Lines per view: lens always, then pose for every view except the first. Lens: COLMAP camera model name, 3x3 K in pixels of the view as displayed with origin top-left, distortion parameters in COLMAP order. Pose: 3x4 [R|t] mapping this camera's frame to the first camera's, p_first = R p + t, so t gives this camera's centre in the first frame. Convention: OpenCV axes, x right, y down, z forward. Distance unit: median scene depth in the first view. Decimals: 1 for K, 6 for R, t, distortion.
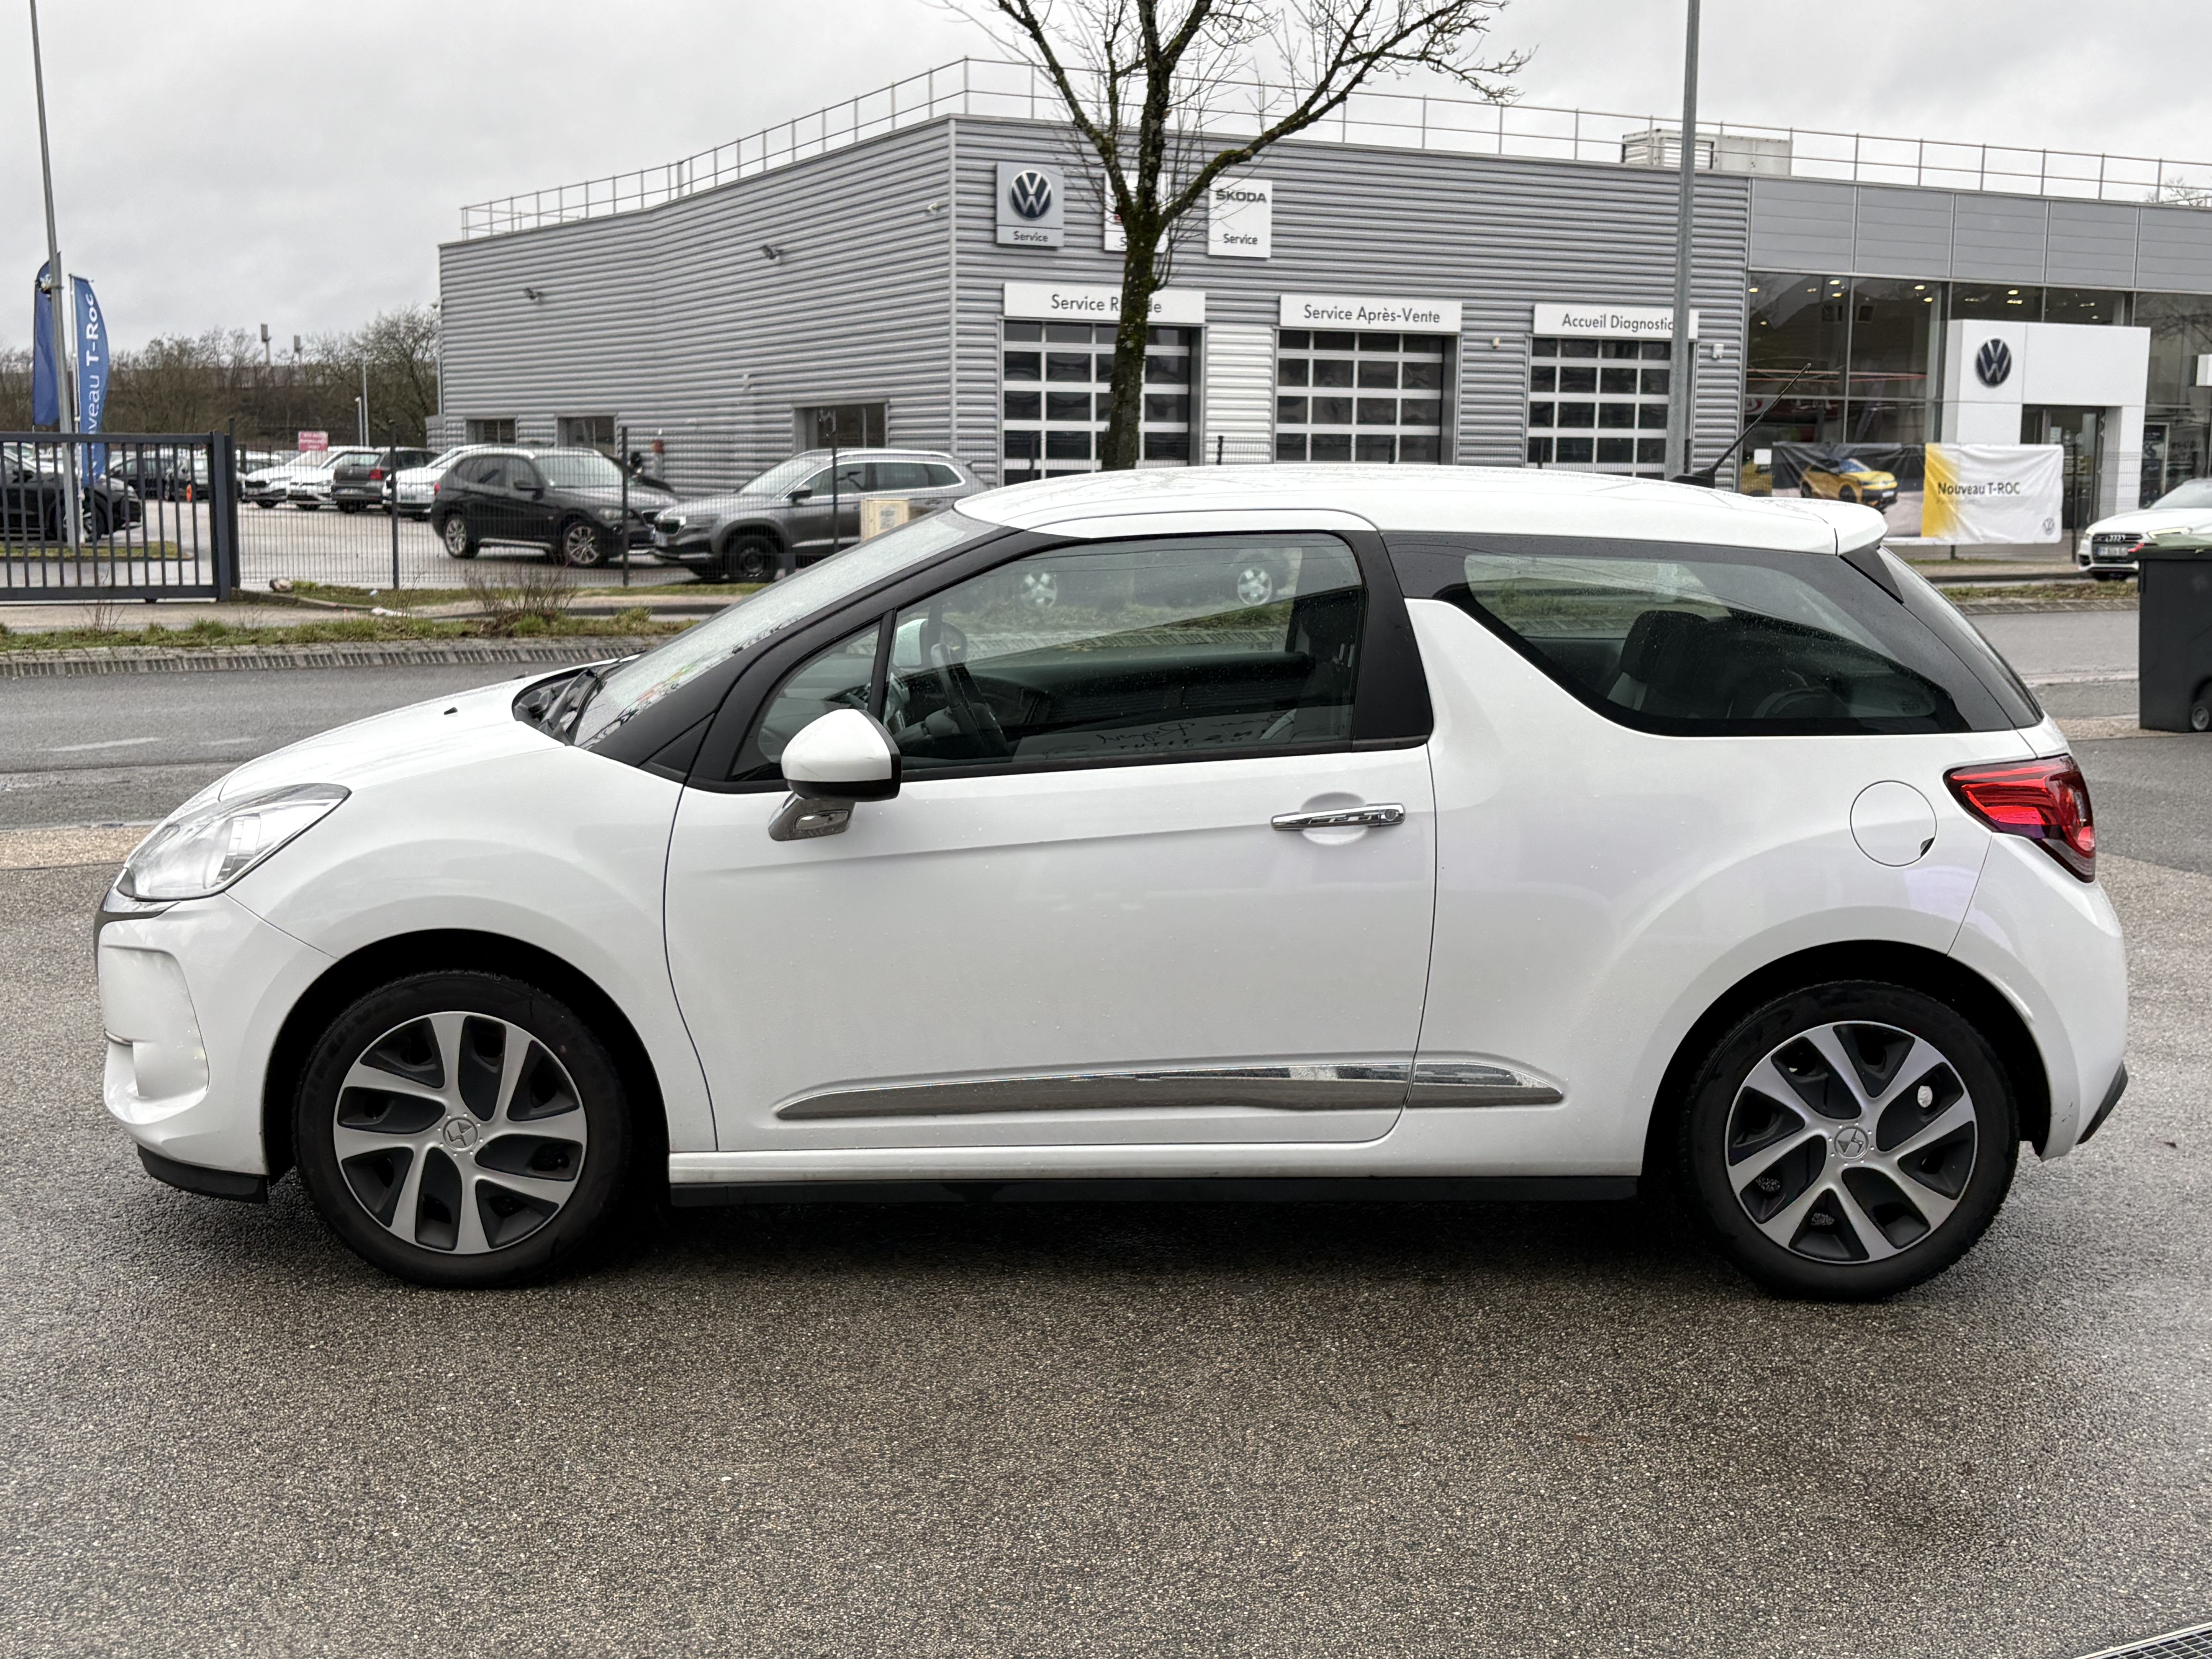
lens RADIAL K [[2509.6, 0, 1106.0], [0, 2509.6, 829.5], [0, 0, 1]] dist [0.117824, -0.362668]
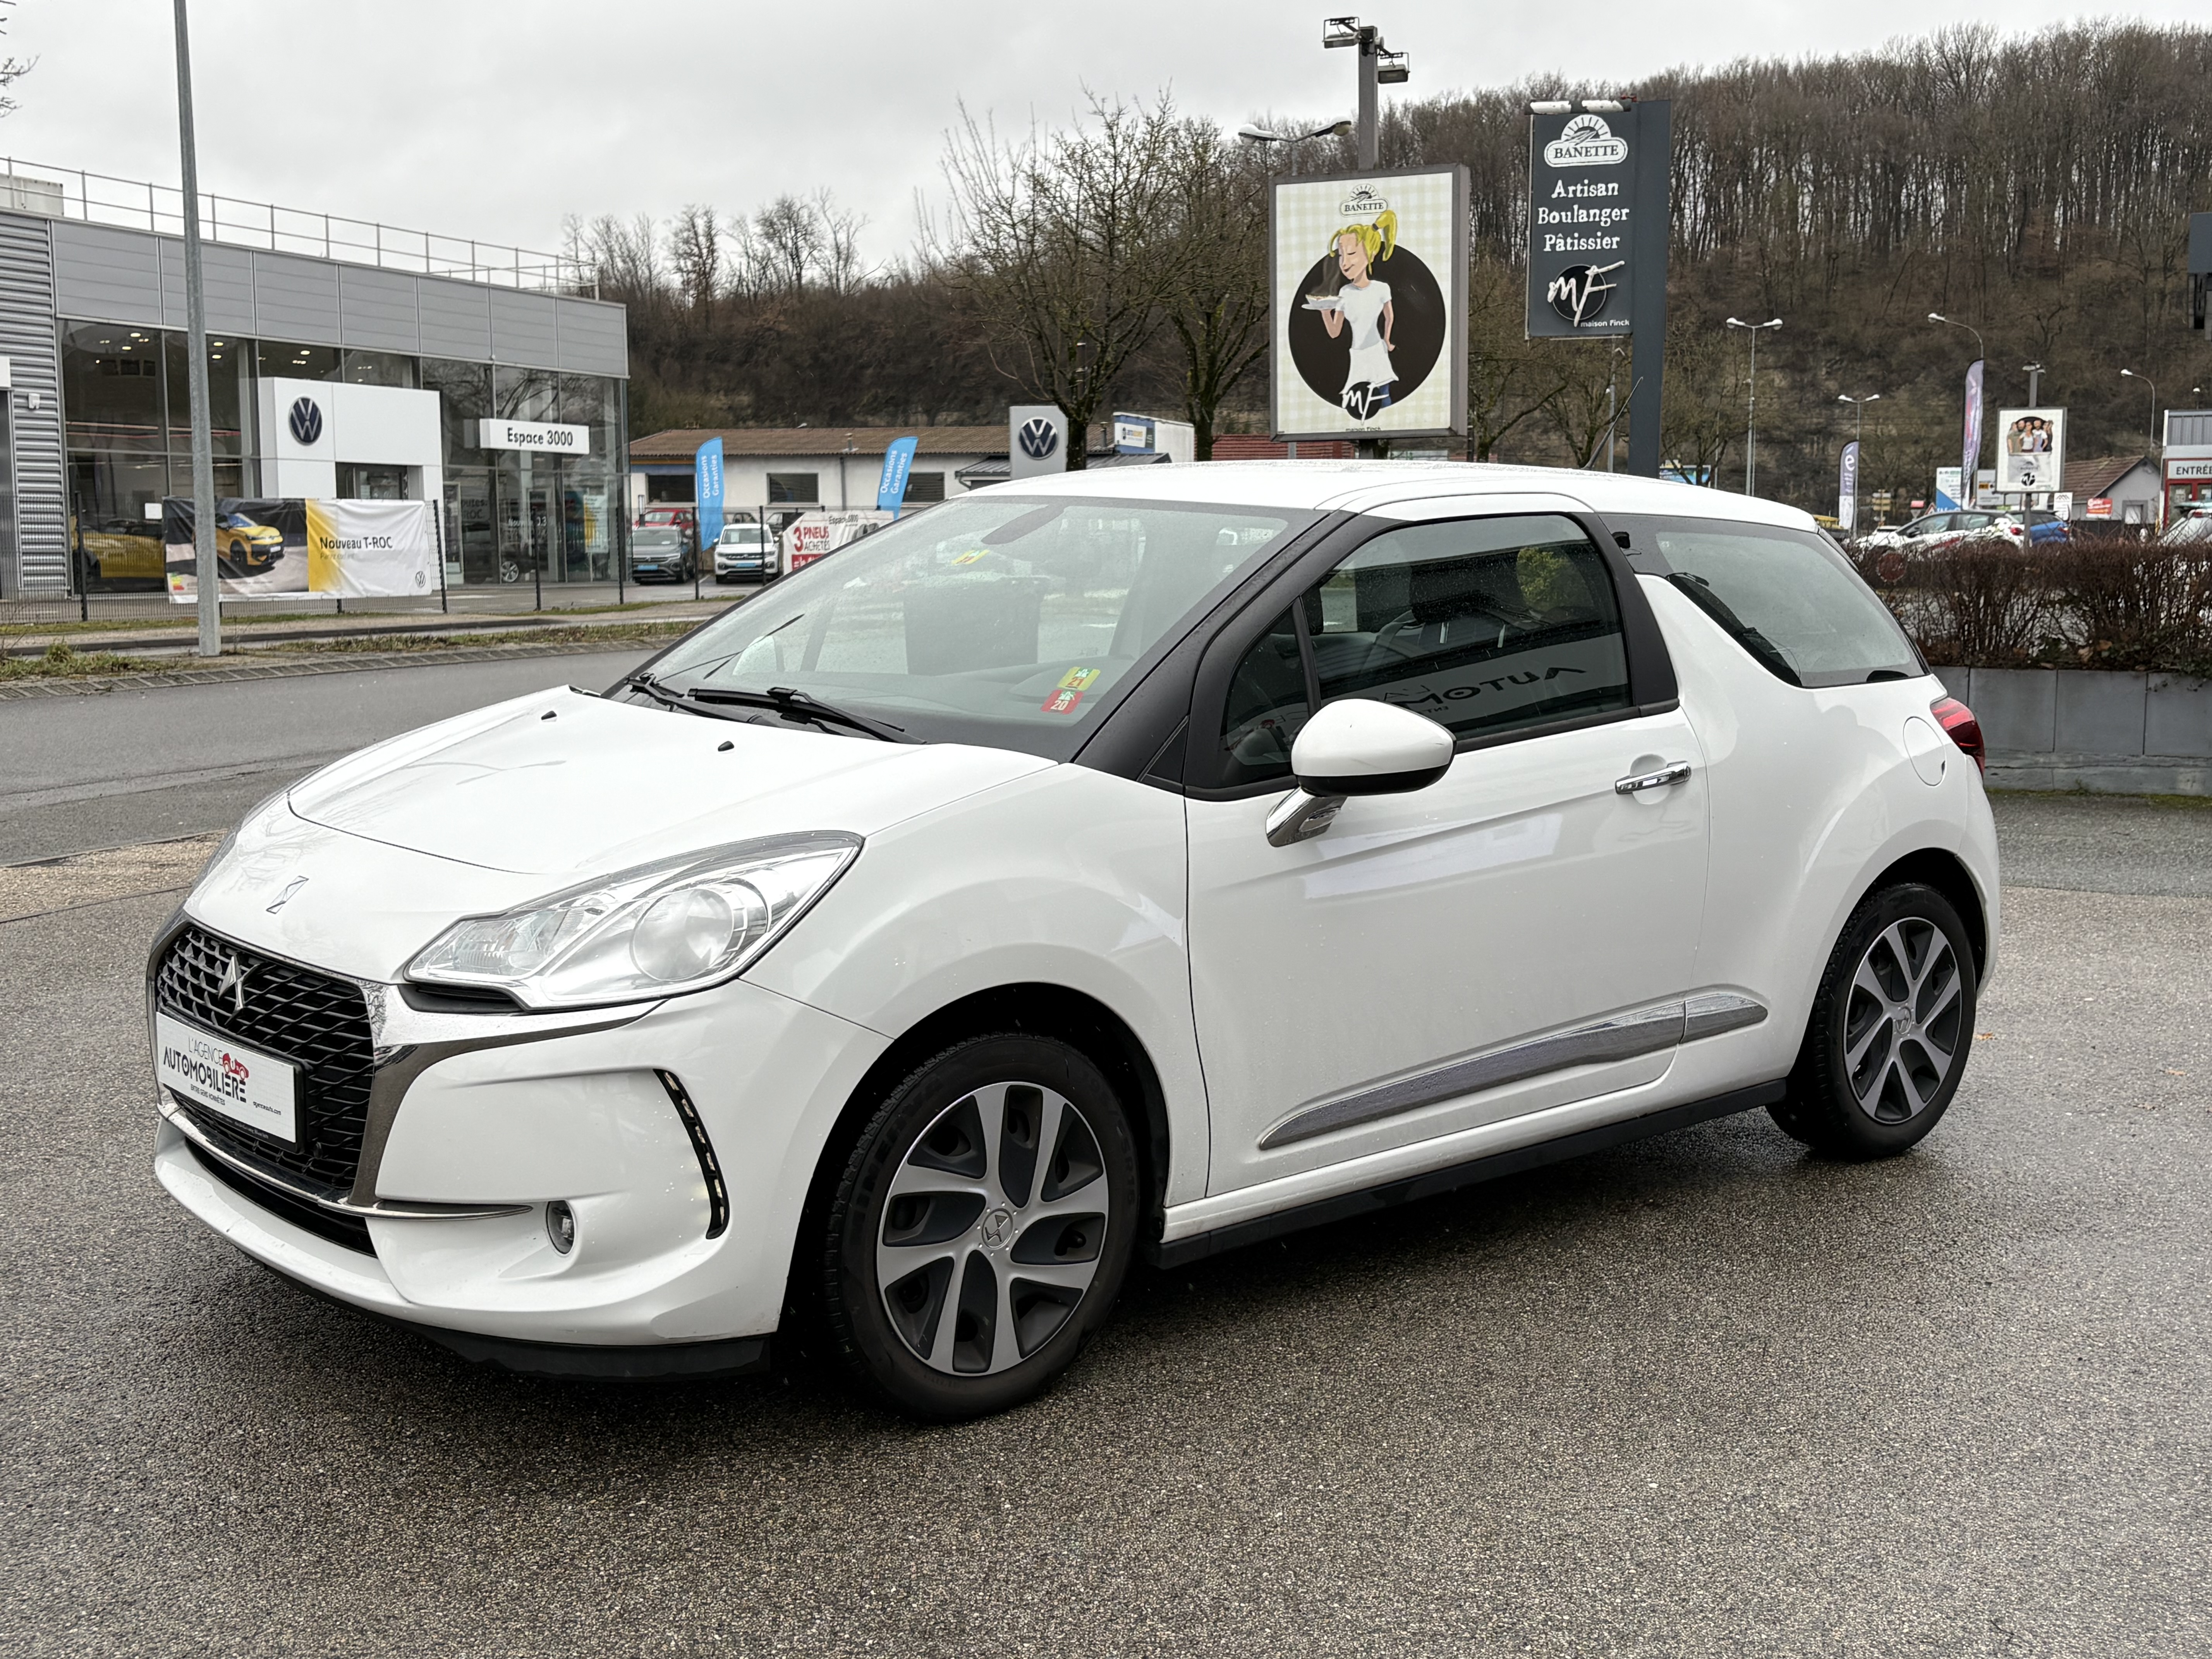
lens RADIAL K [[2530.0, 0, 1097.9], [0, 2530.0, 756.8], [0, 0, 1]] dist [0.139117, -0.358365]
pose [[0.754420, -0.066825, 0.652981, -0.772173], [0.102430, 0.994602, -0.016555, -0.019180], [-0.648350, 0.079374, 0.757193, 0.318553]]
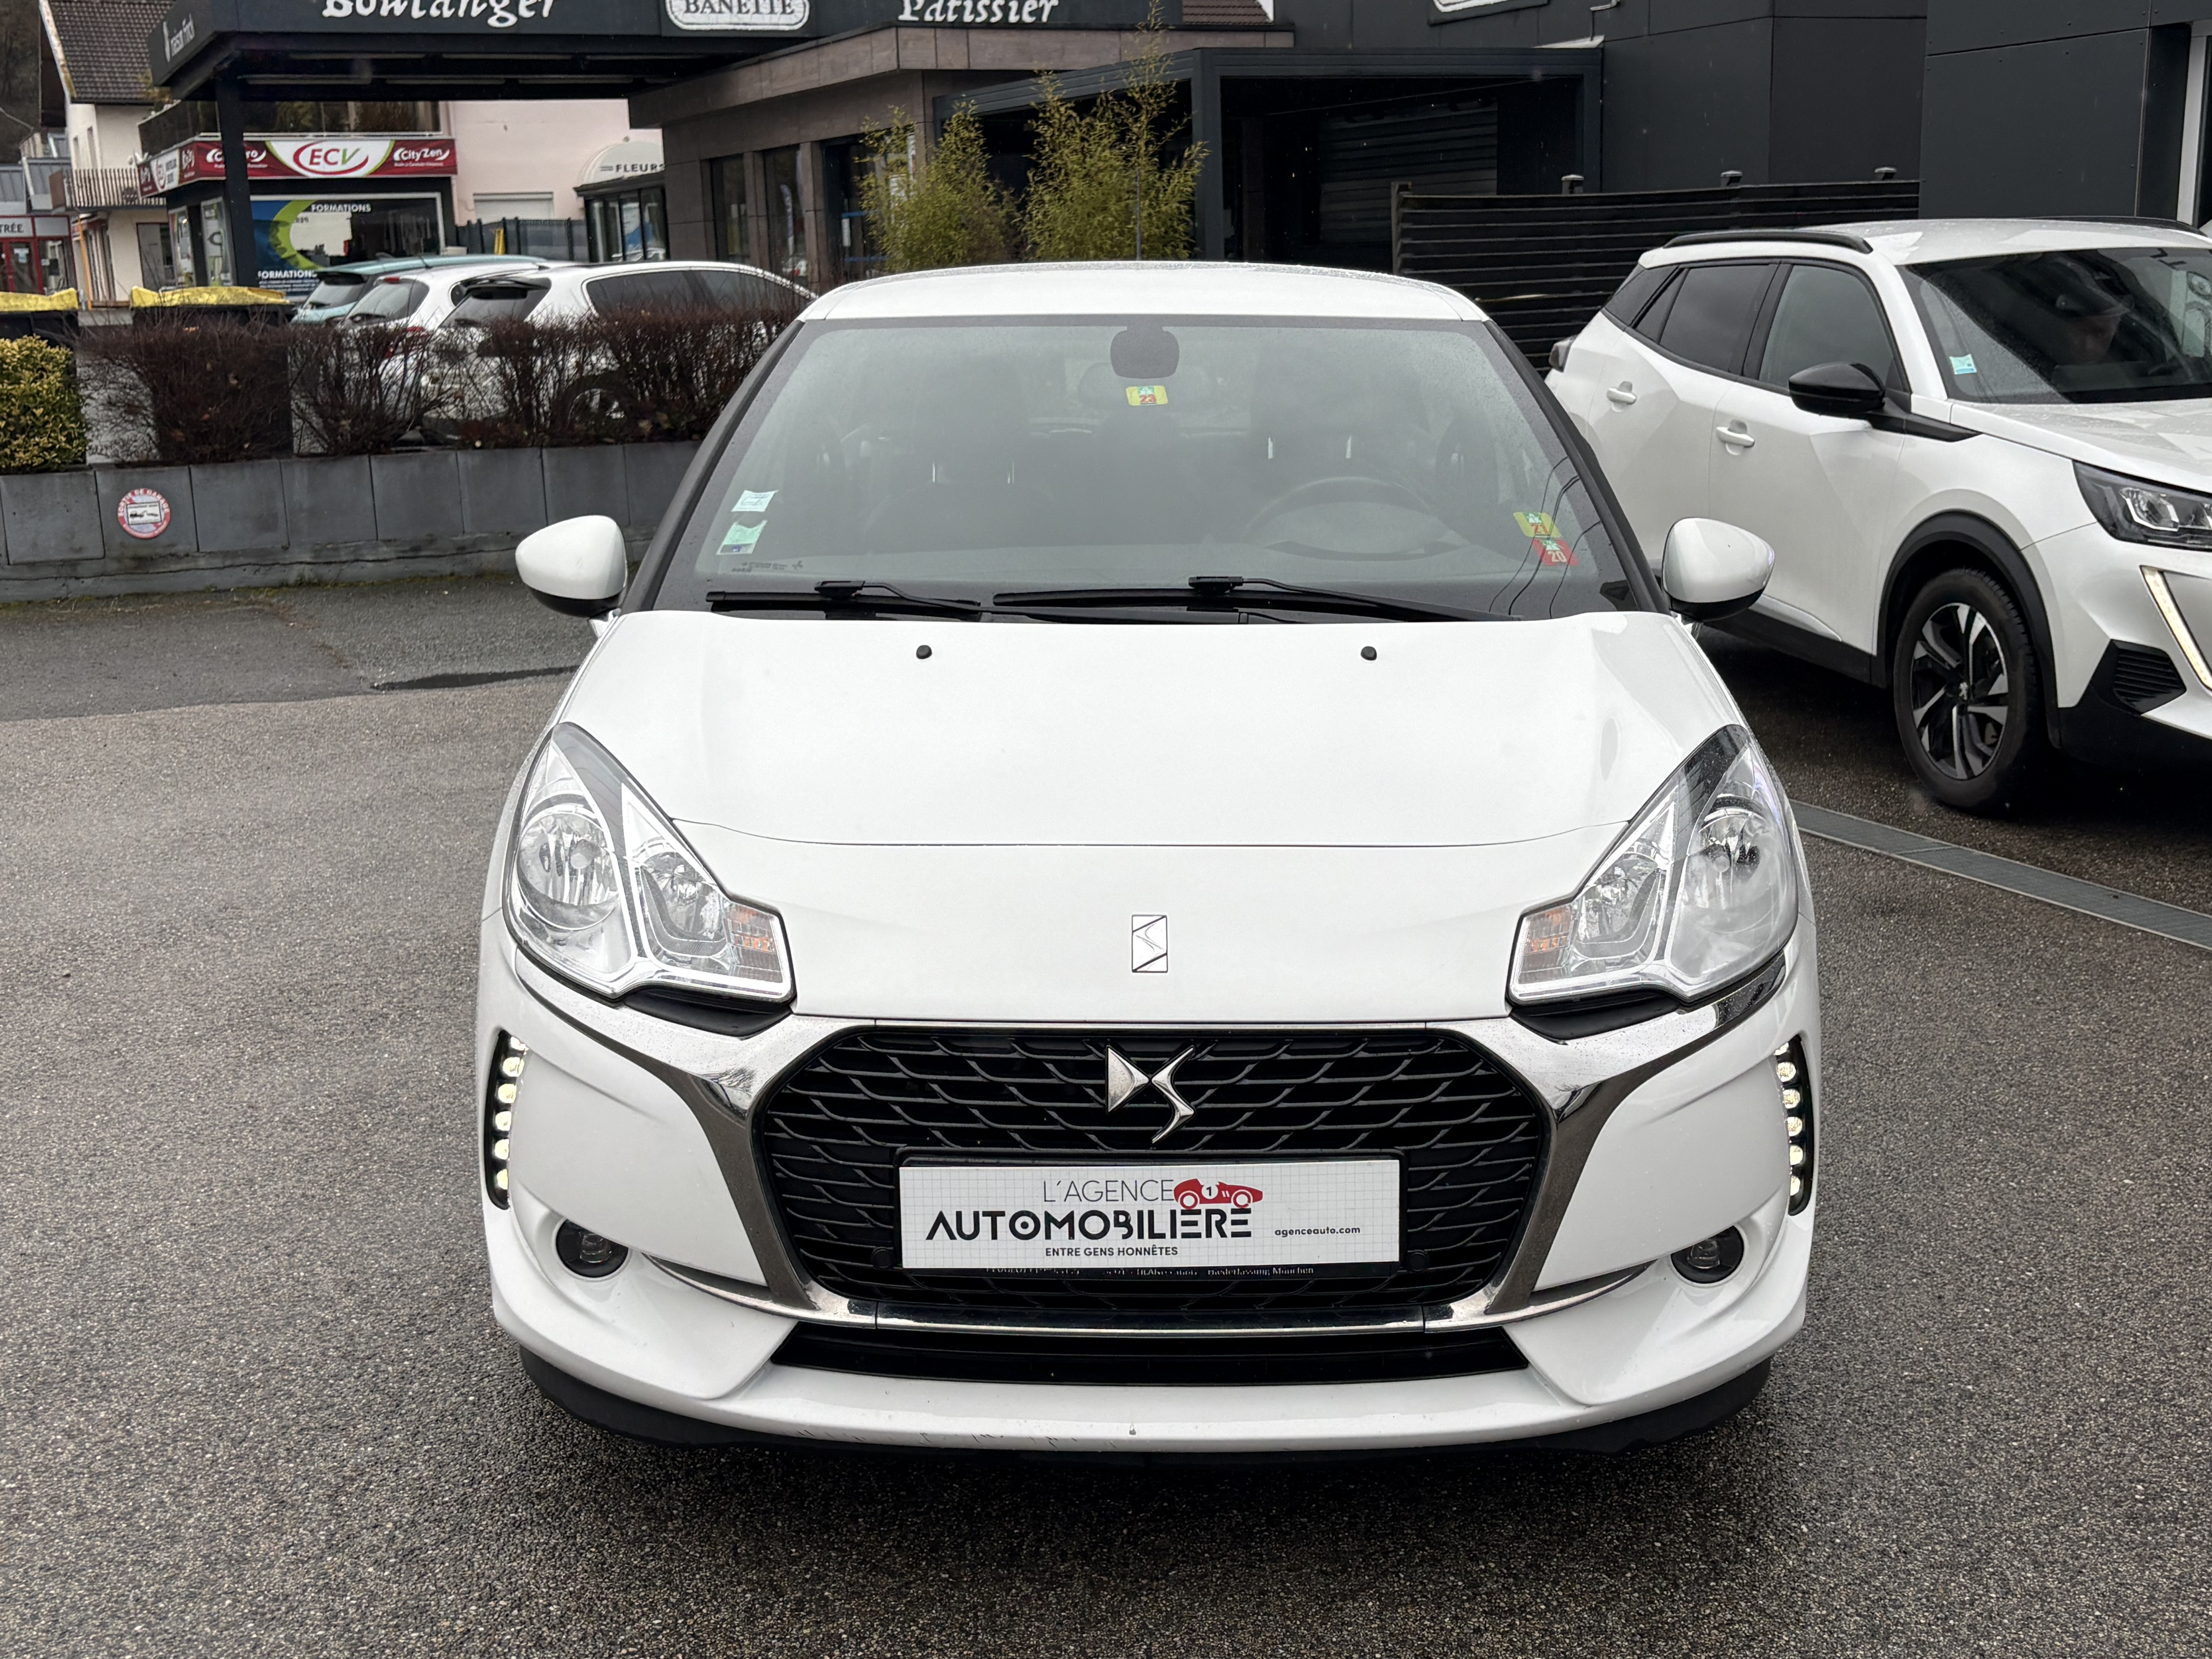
lens RADIAL K [[2509.6, 0, 1106.0], [0, 2509.6, 829.5], [0, 0, 1]] dist [0.117824, -0.362668]
pose [[0.013354, -0.230142, 0.973065, -0.999073], [0.176051, 0.958491, 0.224279, -0.184058], [-0.984291, 0.168314, 0.053316, 1.173334]]
